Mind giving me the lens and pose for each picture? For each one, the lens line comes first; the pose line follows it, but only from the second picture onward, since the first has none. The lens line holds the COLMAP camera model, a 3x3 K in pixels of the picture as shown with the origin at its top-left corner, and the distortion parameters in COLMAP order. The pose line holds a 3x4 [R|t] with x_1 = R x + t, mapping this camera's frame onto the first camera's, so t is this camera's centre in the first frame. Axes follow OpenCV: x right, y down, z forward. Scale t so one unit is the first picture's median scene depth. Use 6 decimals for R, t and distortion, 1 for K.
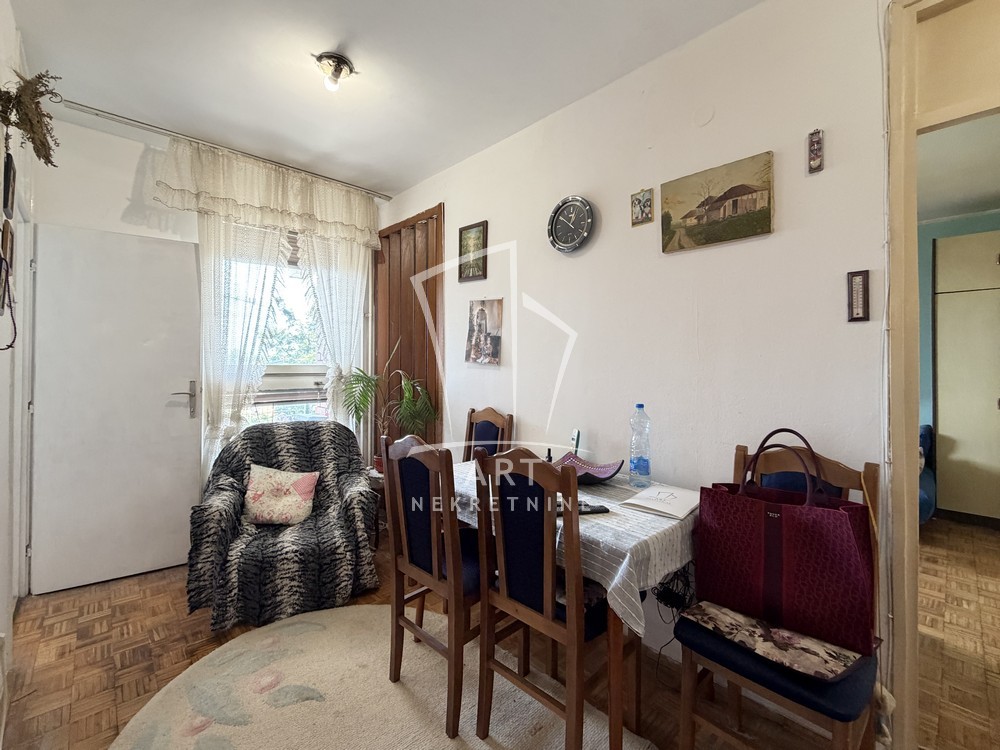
lens RADIAL K [[441.2, 0, 488.6], [0, 441.2, 360.0], [0, 0, 1]] dist [-0.001474, -0.000246]
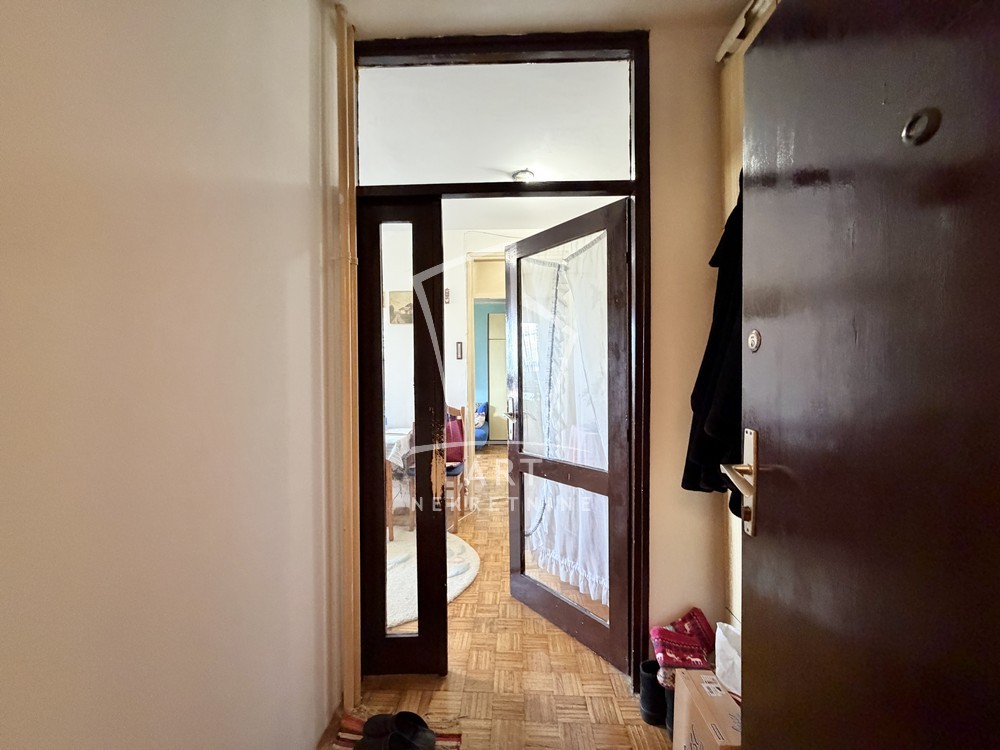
lens RADIAL K [[398.2, 0, 500.2], [0, 398.2, 378.1], [0, 0, 1]] dist [-0.000207, 0.000053]
pose [[0.701628, -0.017485, 0.712329, -0.831679], [0.001690, 0.999737, 0.022875, -0.022716], [-0.712542, -0.014846, 0.701473, -1.019387]]
